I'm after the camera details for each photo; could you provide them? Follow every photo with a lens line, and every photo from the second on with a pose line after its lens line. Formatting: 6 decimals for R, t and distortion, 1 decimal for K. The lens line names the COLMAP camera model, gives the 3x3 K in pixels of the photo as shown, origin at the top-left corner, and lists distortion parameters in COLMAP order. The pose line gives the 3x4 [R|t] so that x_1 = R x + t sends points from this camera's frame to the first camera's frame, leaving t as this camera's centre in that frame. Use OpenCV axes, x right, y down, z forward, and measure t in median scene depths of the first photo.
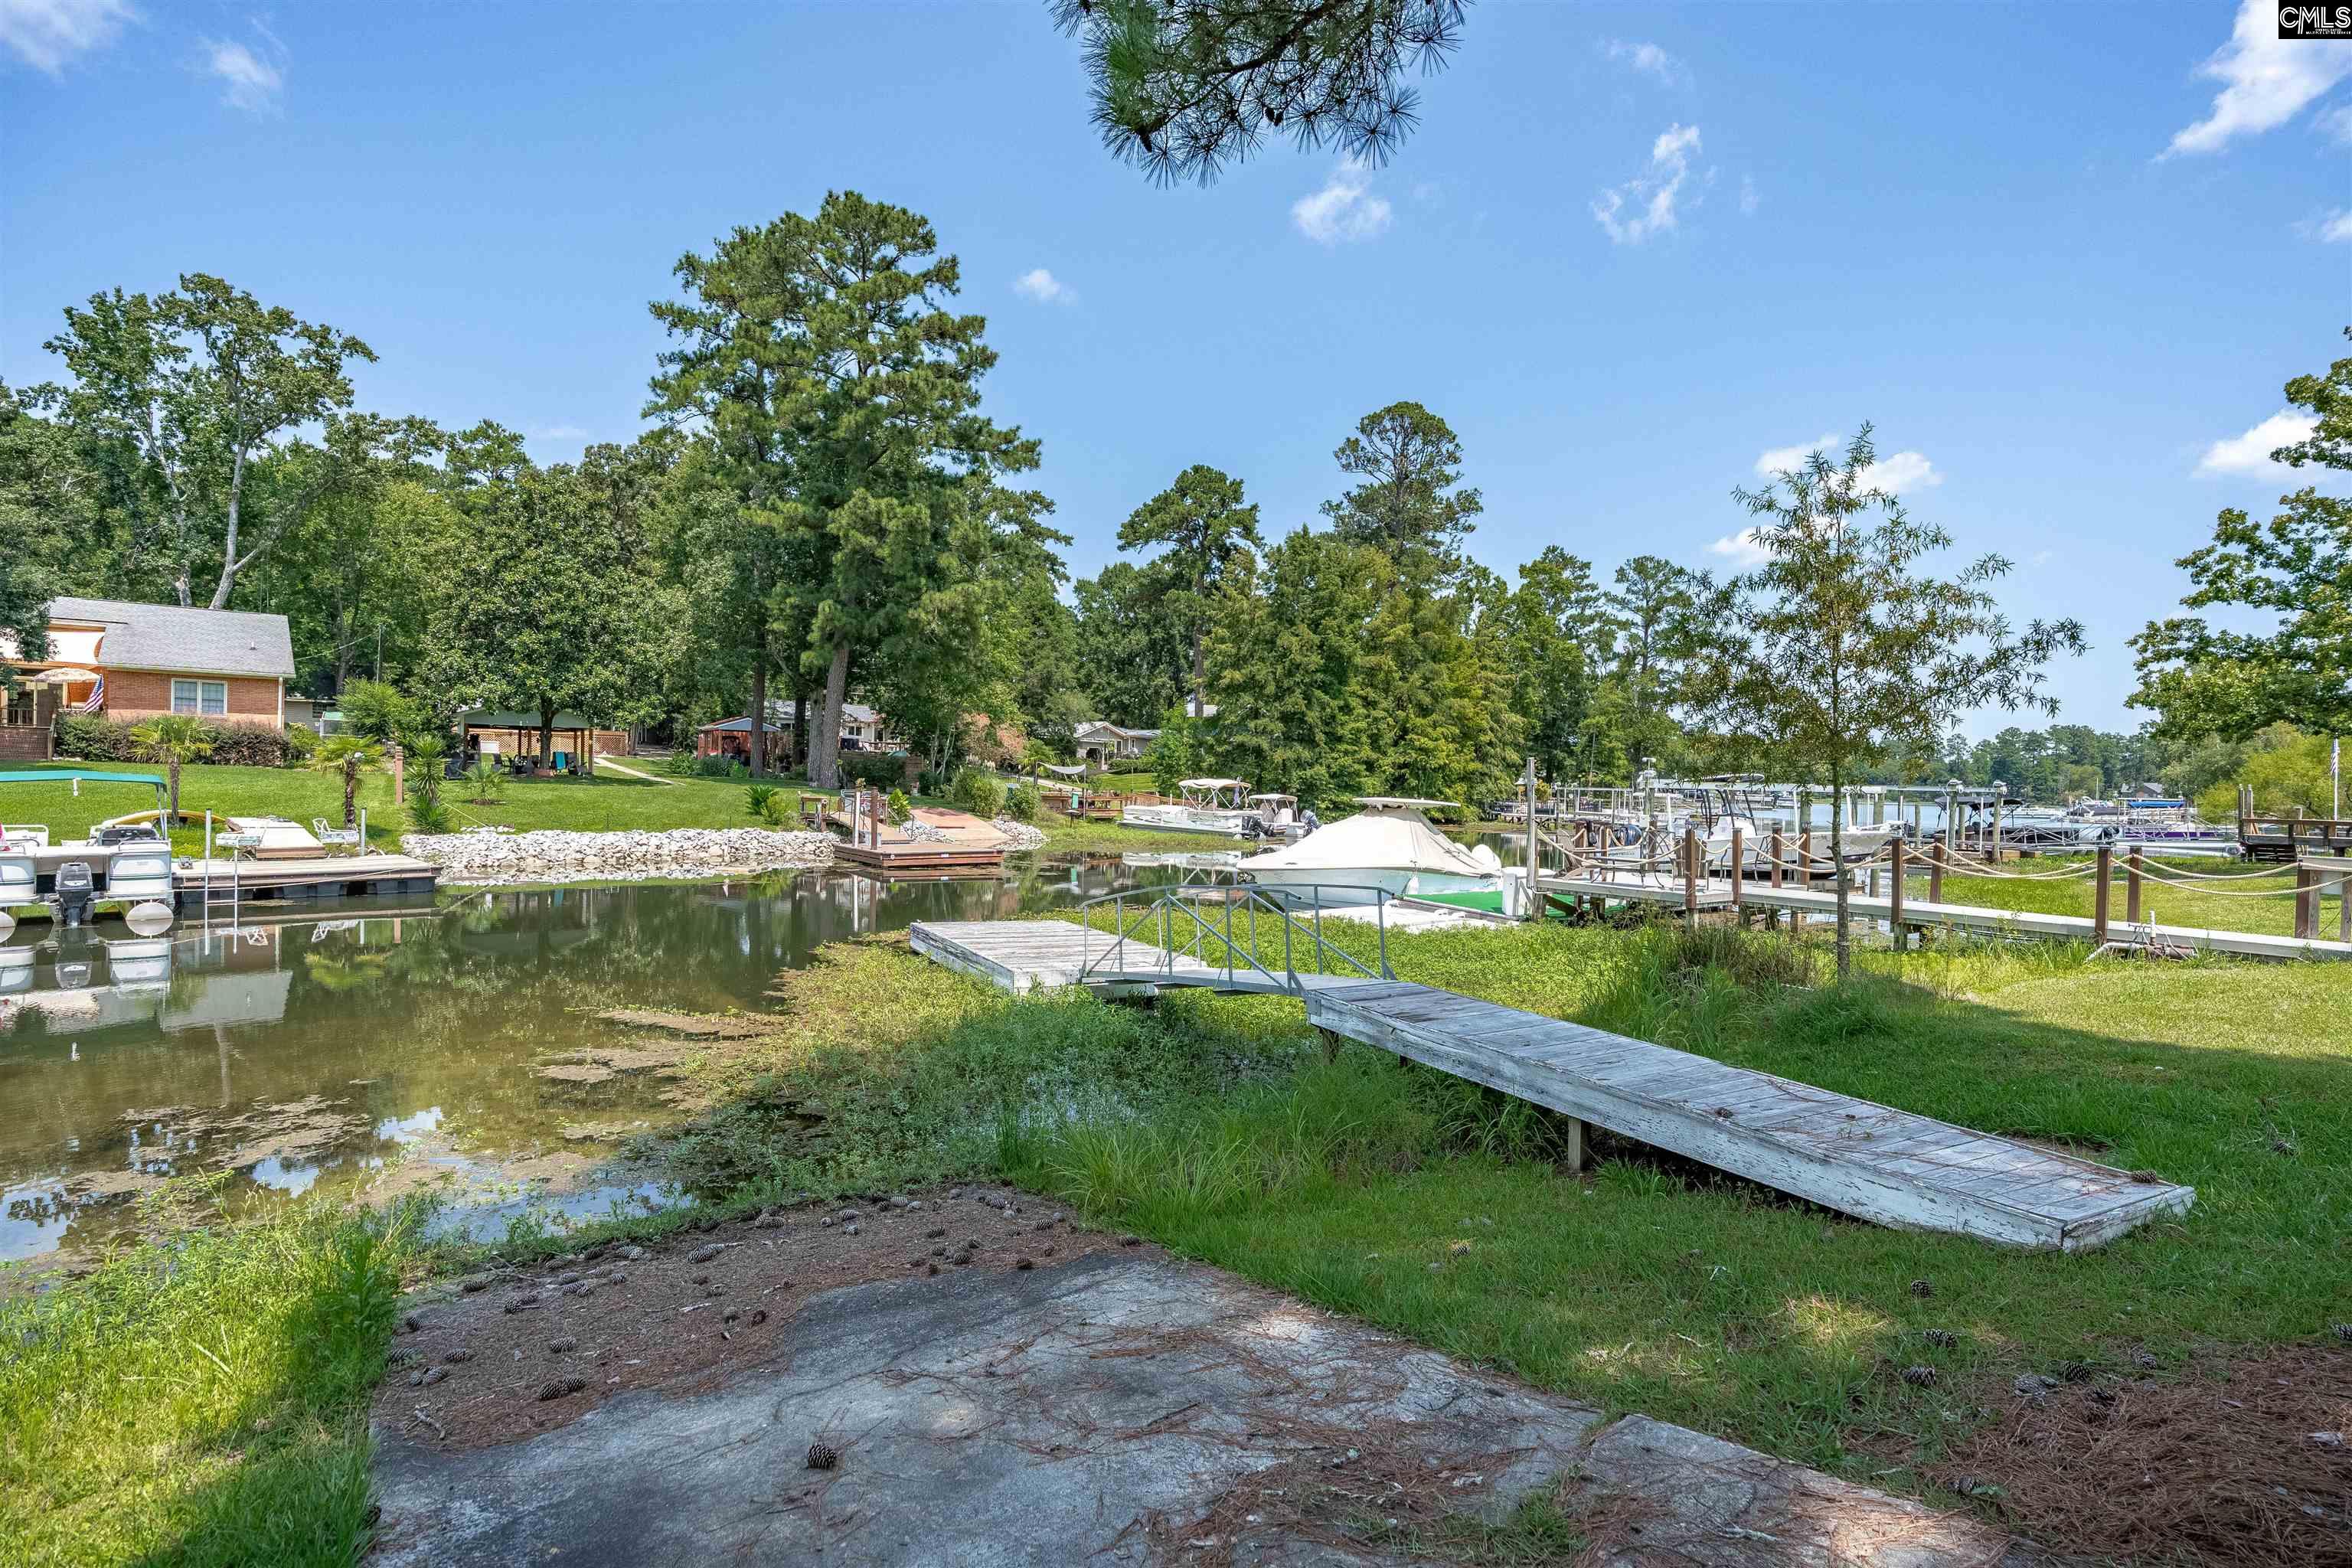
lens RADIAL K [[1104.7, 0, 1172.4], [0, 1104.7, 774.0], [0, 0, 1]] dist [-0.020703, 0.000414]
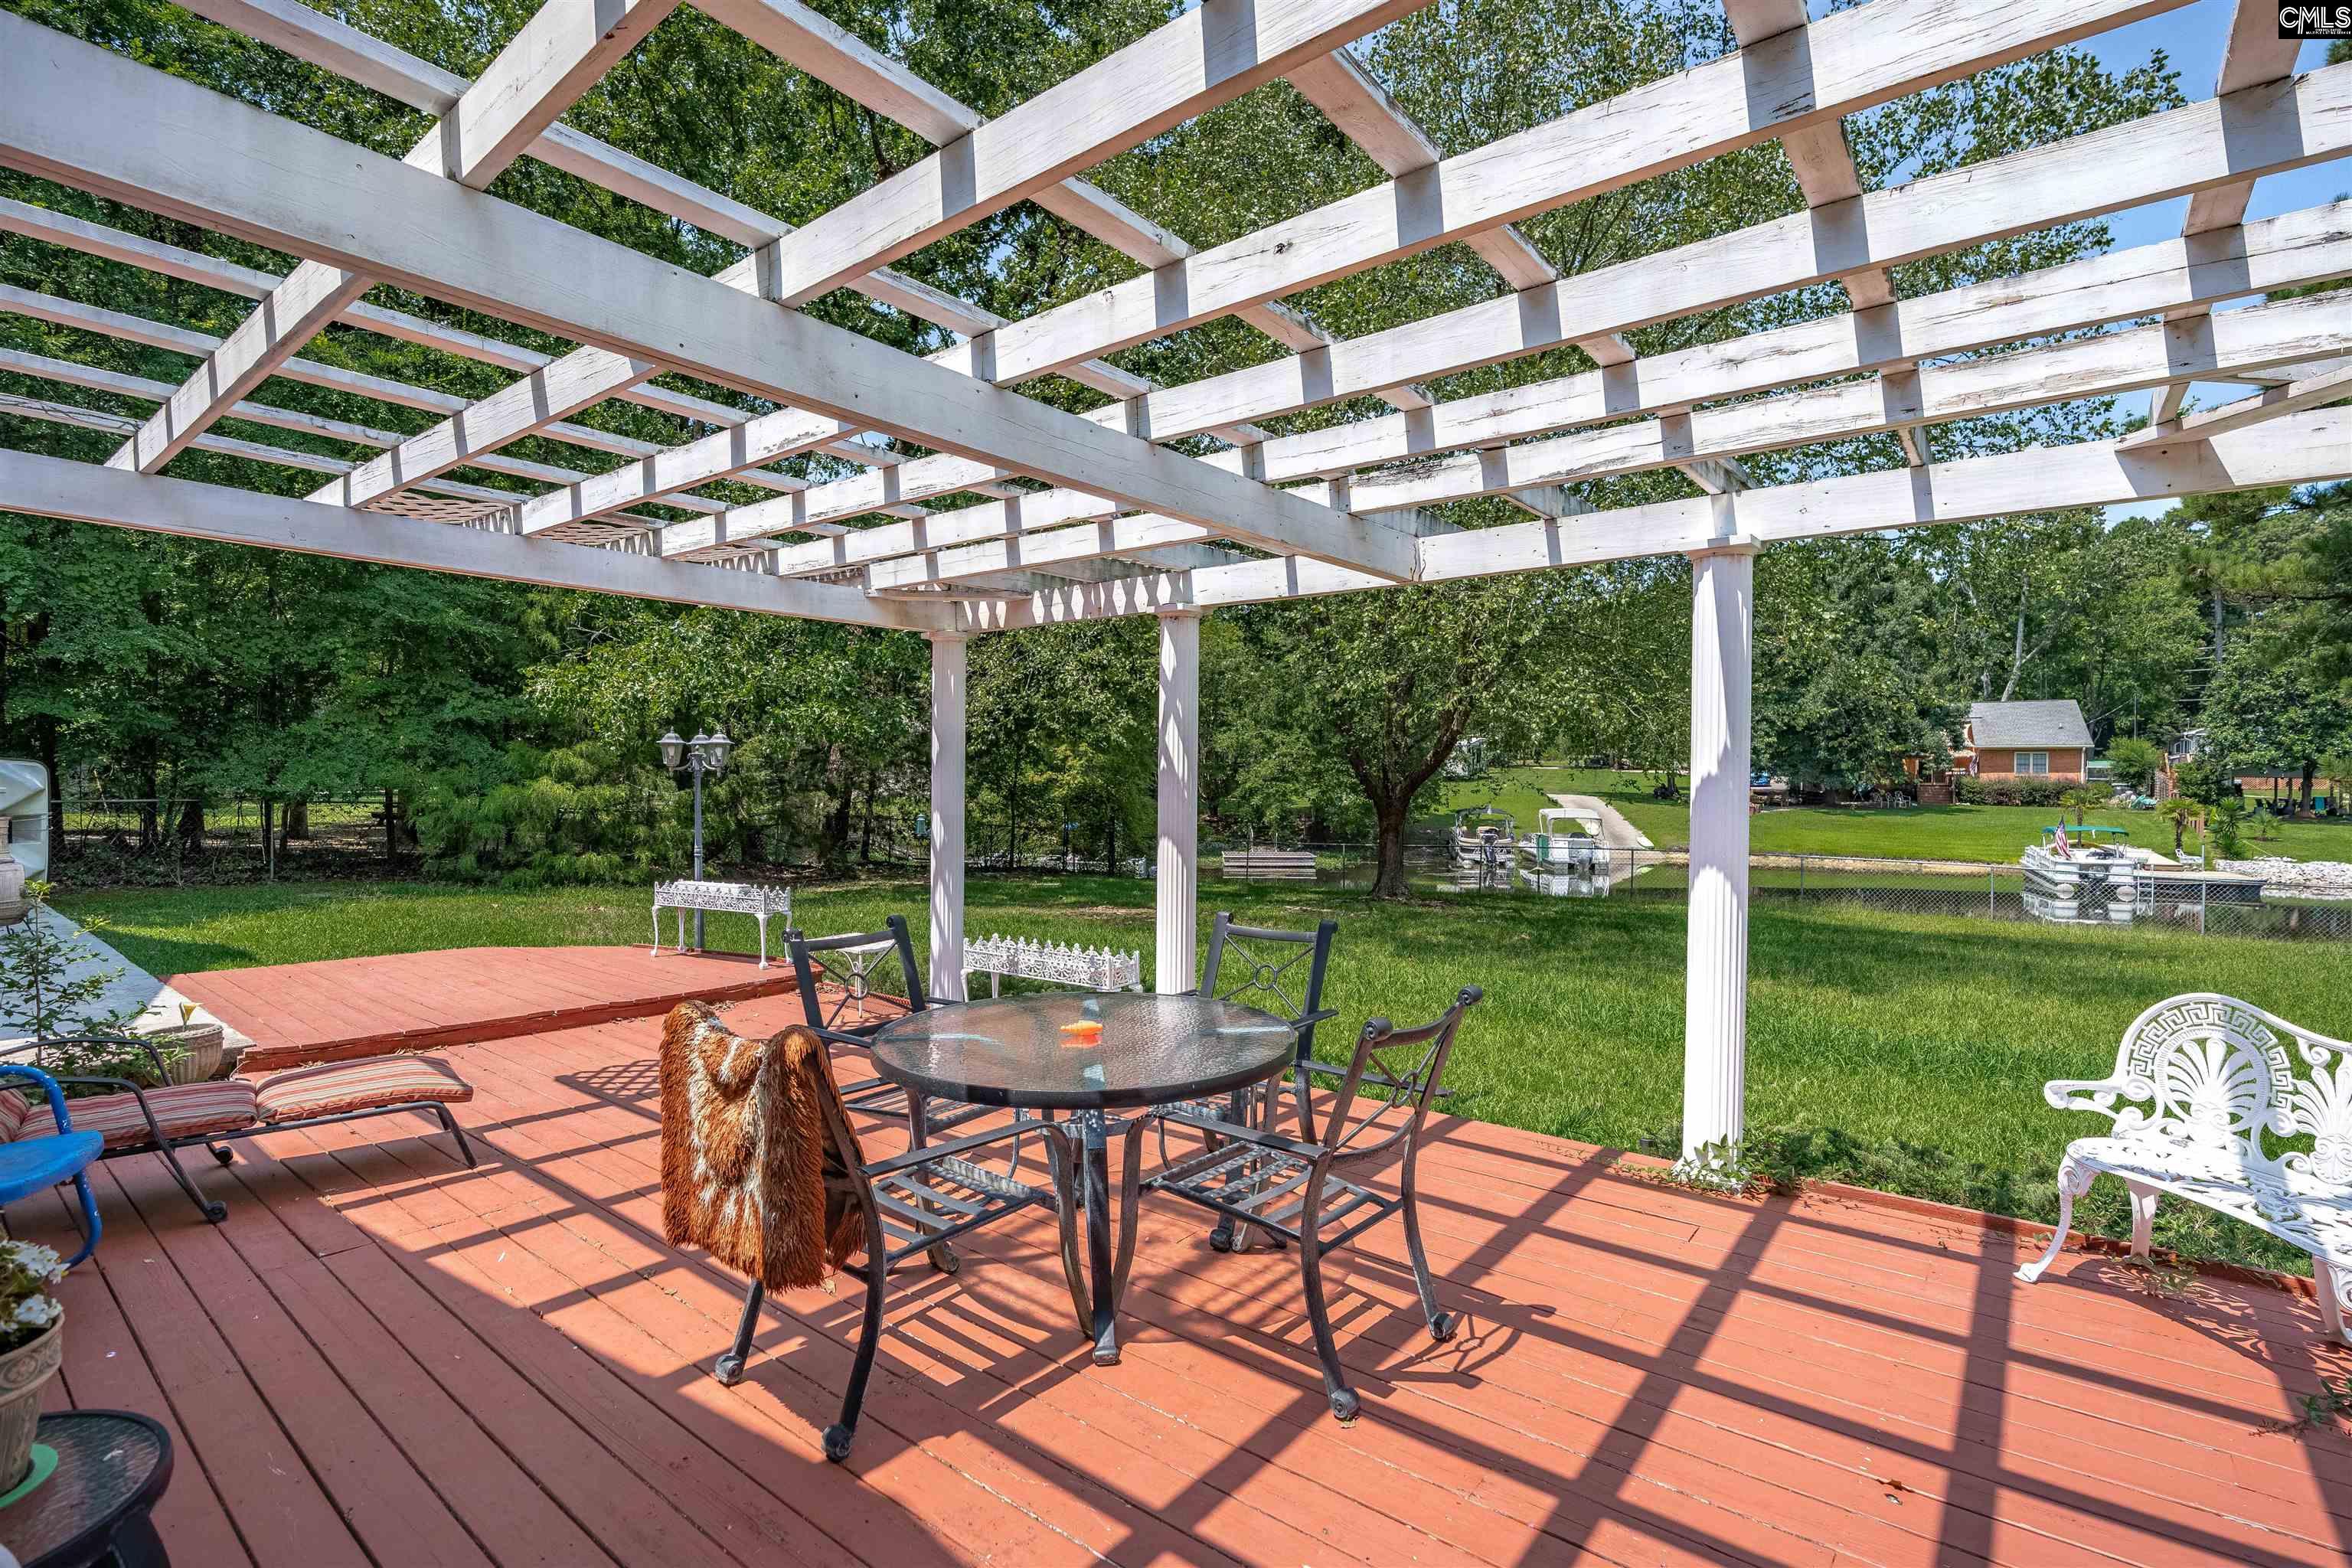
lens RADIAL K [[1104.7, 0, 1182.7], [0, 1104.7, 795.9], [0, 0, 1]] dist [-0.020703, 0.000414]
pose [[0.274727, -0.000845, -0.961522, 0.169756], [0.006424, 0.999979, 0.000956, -0.020473], [0.961501, -0.006440, 0.274726, -0.370382]]
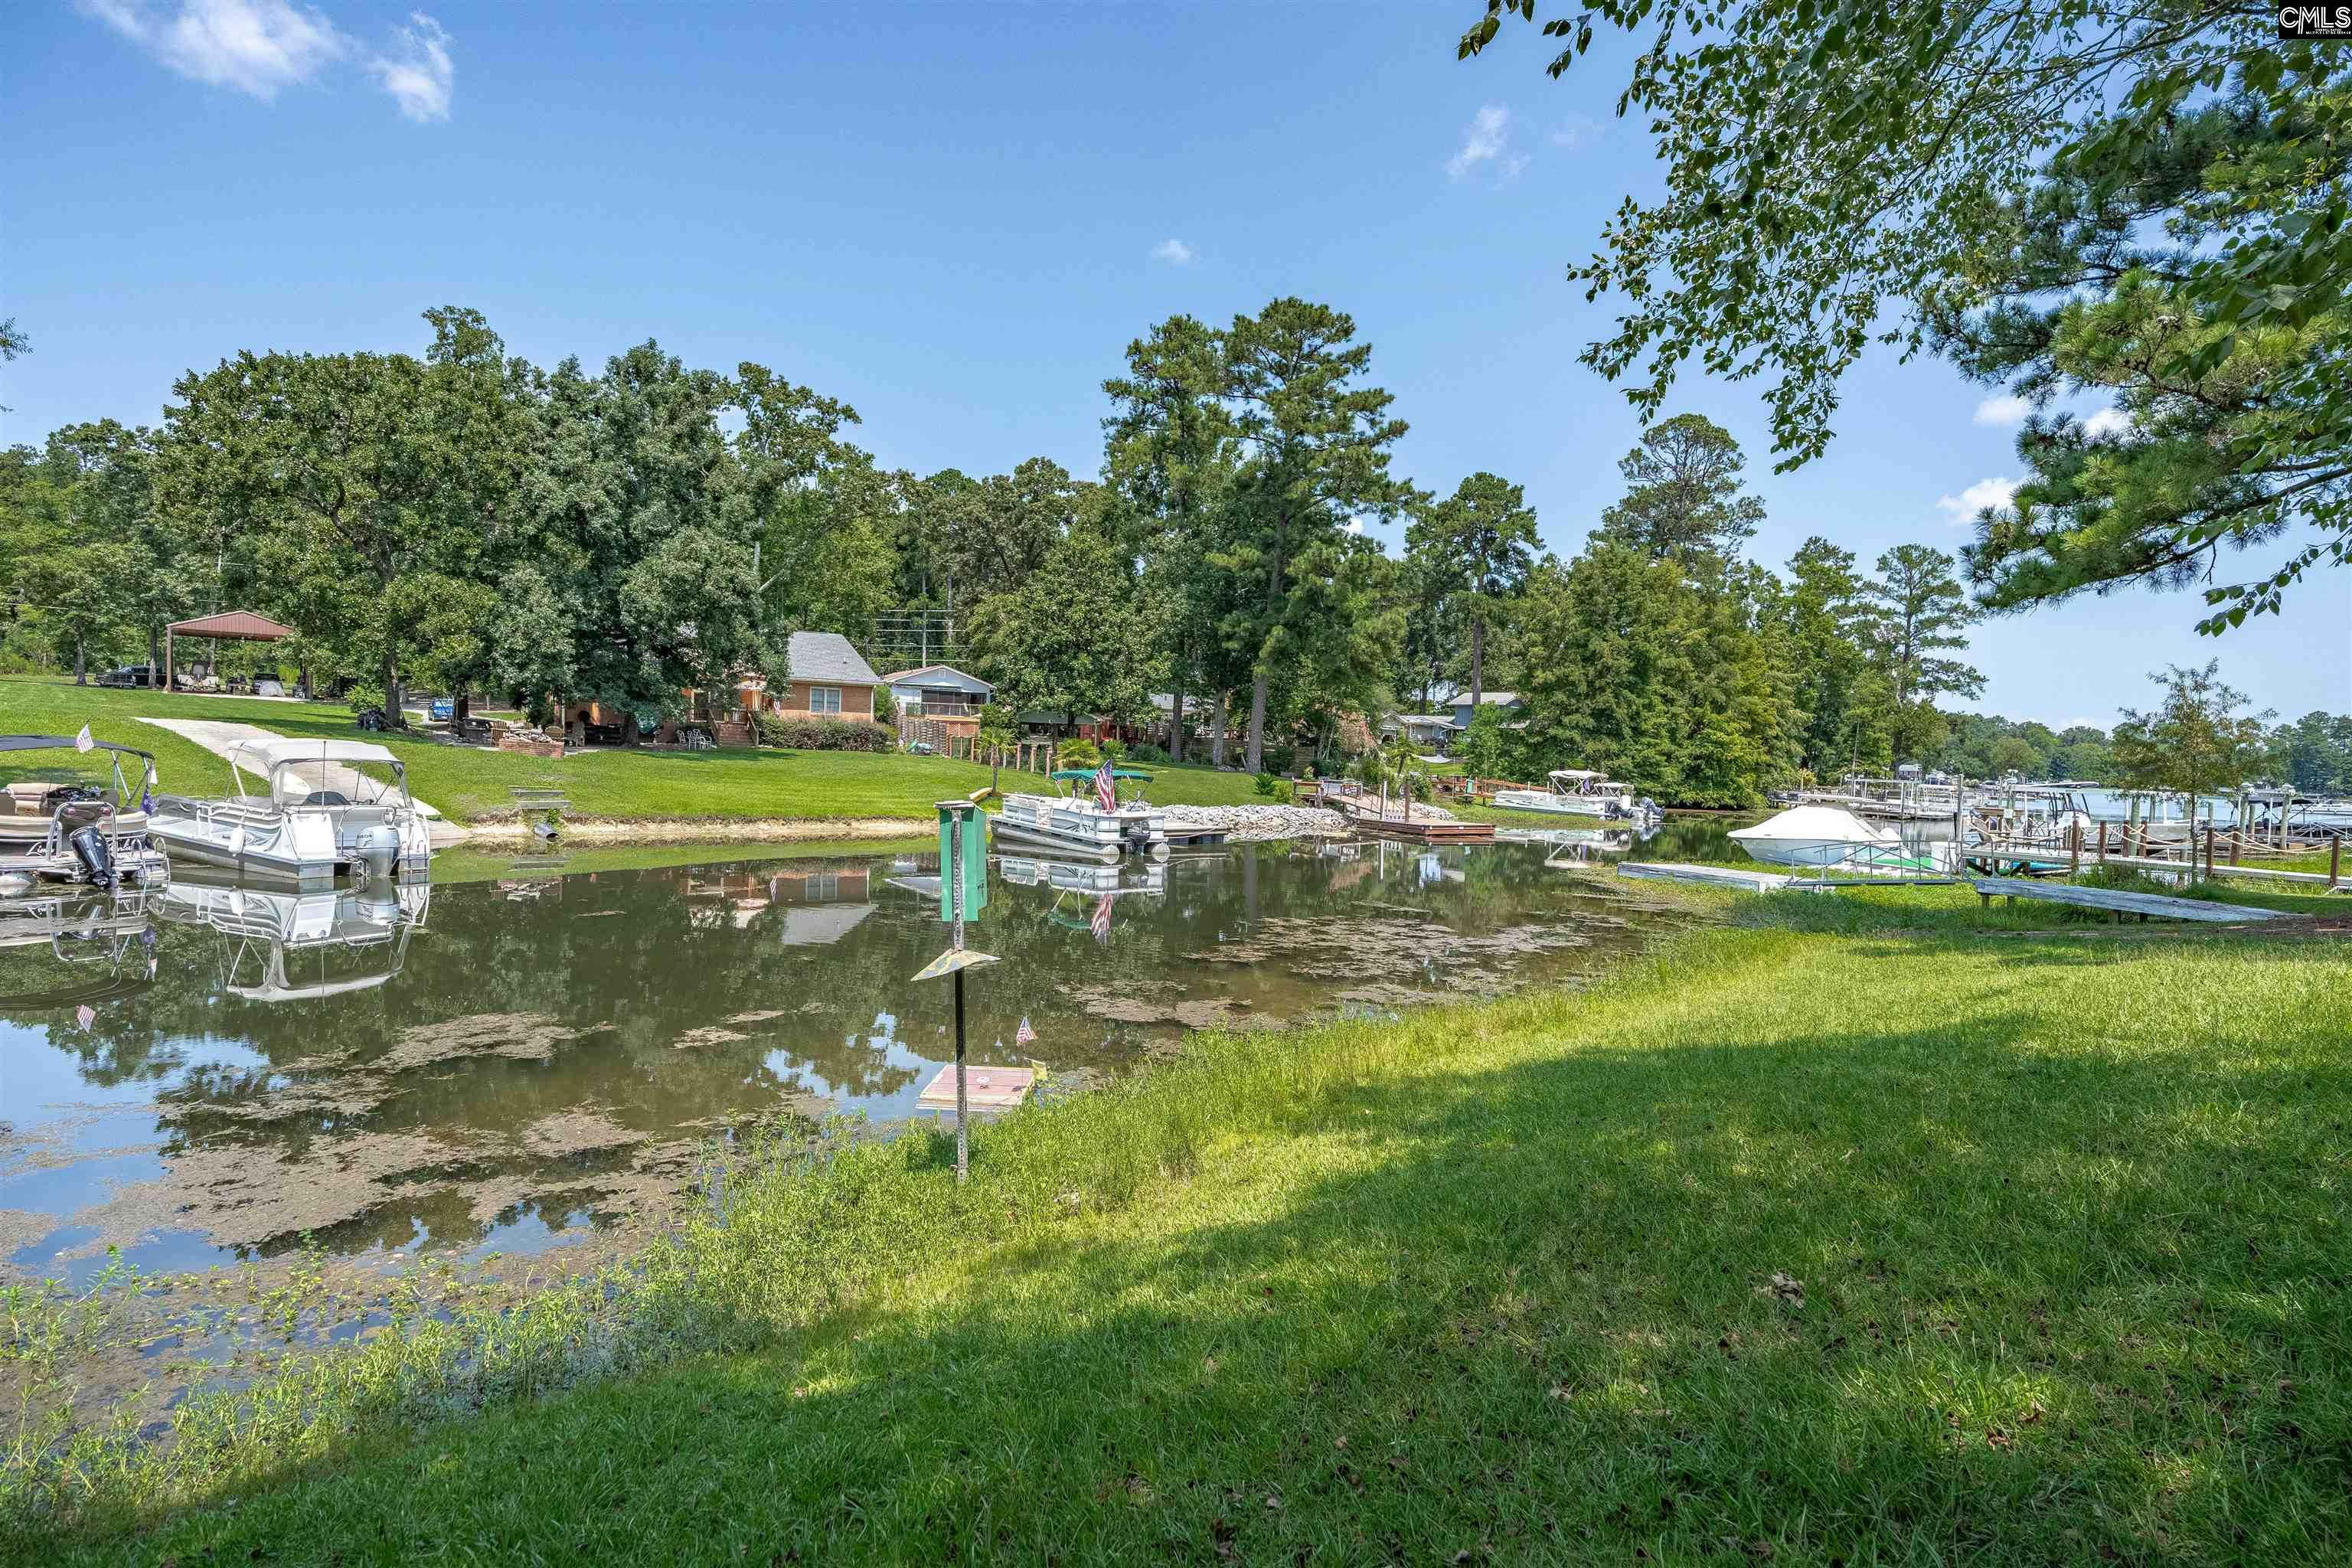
lens RADIAL K [[1151.3, 0, 1182.9], [0, 1151.3, 772.5], [0, 0, 1]] dist [-0.018552, -0.000376]
pose [[0.991186, 0.015445, -0.131571, -0.161971], [-0.012759, 0.999693, 0.021231, -0.010428], [0.131859, -0.019365, 0.991079, -0.224273]]
